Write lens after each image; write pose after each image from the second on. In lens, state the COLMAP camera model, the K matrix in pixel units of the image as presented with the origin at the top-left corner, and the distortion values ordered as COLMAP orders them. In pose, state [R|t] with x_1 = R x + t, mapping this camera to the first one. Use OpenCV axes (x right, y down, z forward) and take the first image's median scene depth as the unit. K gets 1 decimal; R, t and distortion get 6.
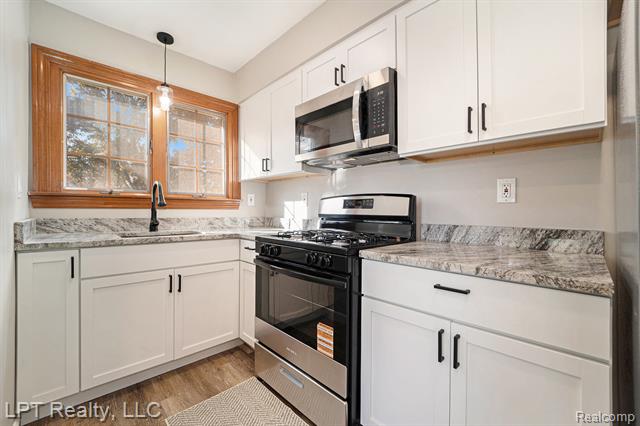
lens RADIAL K [[260.8, 0, 320.0], [0, 260.8, 213.0], [0, 0, 1]] dist [-0.023711, 0.000040]
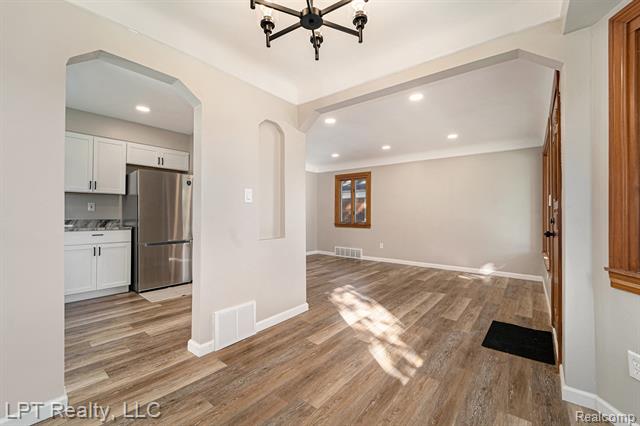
lens RADIAL K [[265.3, 0, 320.0], [0, 265.3, 213.0], [0, 0, 1]] dist [-0.021820, -0.000053]
pose [[-0.132745, -0.000427, 0.991150, -1.962182], [-0.002466, 0.999997, 0.000101, -0.018384], [-0.991147, -0.002431, -0.132746, -0.904506]]
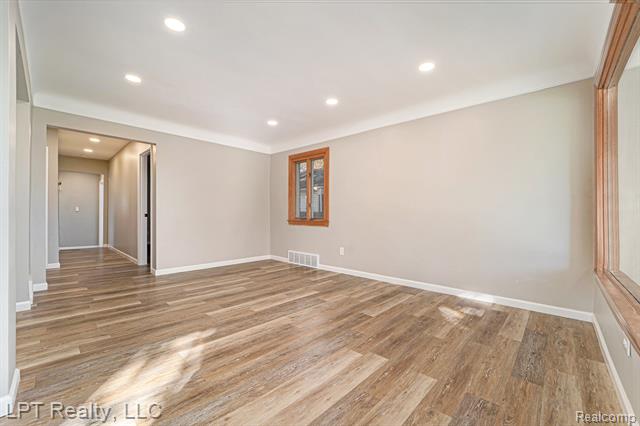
lens RADIAL K [[260.8, 0, 320.0], [0, 260.8, 213.0], [0, 0, 1]] dist [-0.023711, 0.000040]
pose [[-0.054138, -0.001318, 0.998533, -0.904943], [-0.001552, 0.999998, 0.001236, 0.066731], [-0.998532, -0.001483, -0.054140, -1.953411]]
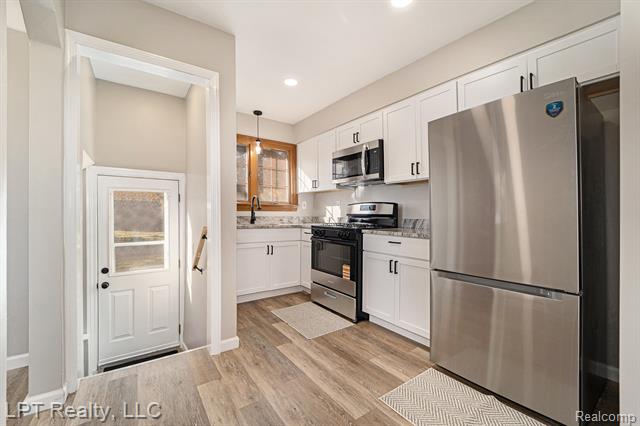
lens RADIAL K [[260.8, 0, 320.0], [0, 260.8, 213.0], [0, 0, 1]] dist [-0.023711, 0.000040]
pose [[0.989039, -0.002986, -0.147625, 0.089883], [0.001746, 0.999962, -0.008523, 0.015813], [0.147645, 0.008172, 0.989007, -0.838704]]
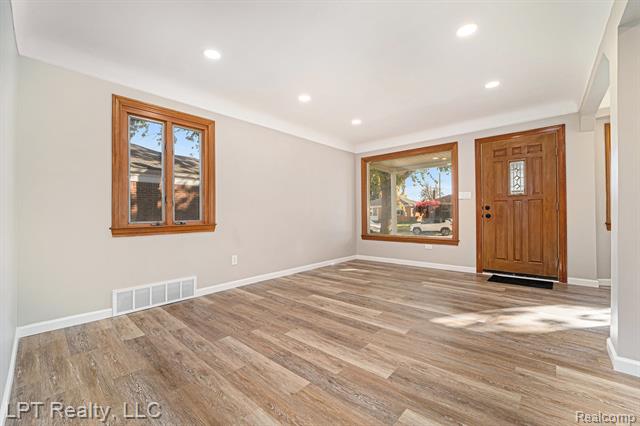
lens RADIAL K [[257.5, 0, 332.2], [0, 257.5, 212.4], [0, 0, 1]] dist [-0.026196, 0.000061]
pose [[-0.996499, 0.000432, -0.083609, 1.168739], [0.000616, 0.999997, -0.002177, 0.074326], [0.083607, -0.002221, -0.996496, -0.102998]]
